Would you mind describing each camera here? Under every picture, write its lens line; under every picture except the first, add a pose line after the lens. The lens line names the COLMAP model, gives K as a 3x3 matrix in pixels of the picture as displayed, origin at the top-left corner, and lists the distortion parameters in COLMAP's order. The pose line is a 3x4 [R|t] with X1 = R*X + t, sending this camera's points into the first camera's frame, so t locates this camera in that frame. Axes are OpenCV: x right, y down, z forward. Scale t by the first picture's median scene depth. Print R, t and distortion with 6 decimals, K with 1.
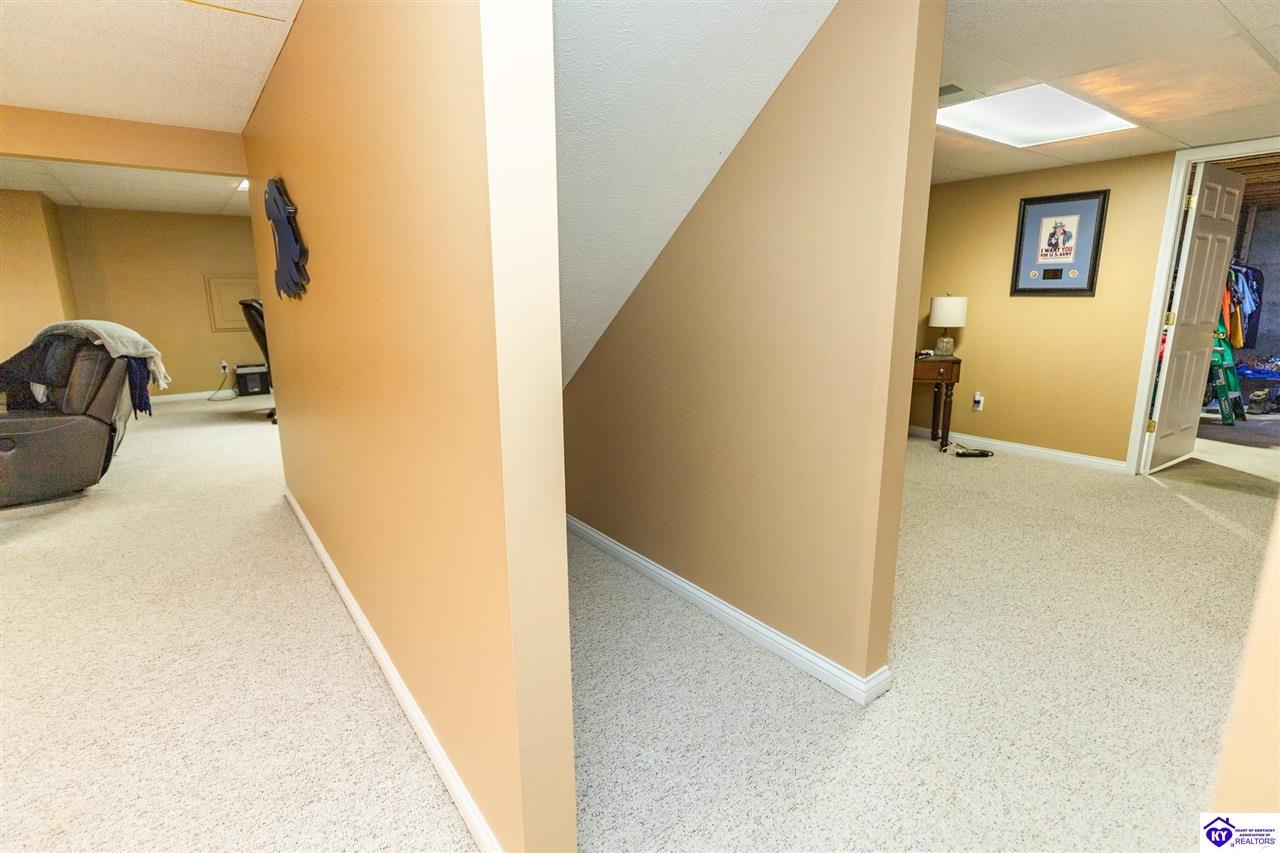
lens RADIAL K [[616.6, 0, 644.4], [0, 616.6, 420.8], [0, 0, 1]] dist [0.001117, -0.000059]
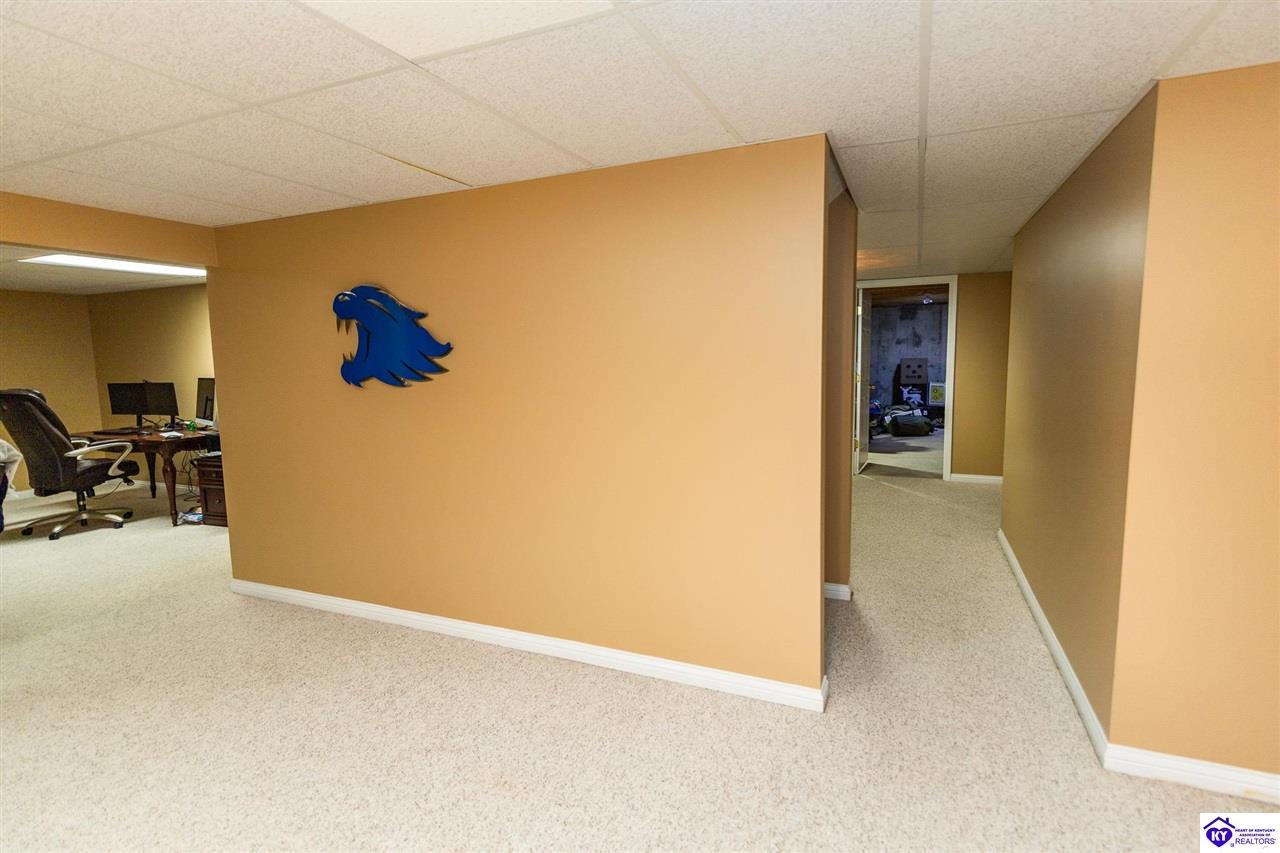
lens RADIAL K [[616.6, 0, 644.4], [0, 616.6, 420.8], [0, 0, 1]] dist [0.001117, -0.000059]
pose [[0.869485, -0.065052, 0.489657, -0.565784], [0.118246, 0.989880, -0.078462, 0.012085], [-0.479597, 0.126121, 0.868378, -0.181486]]
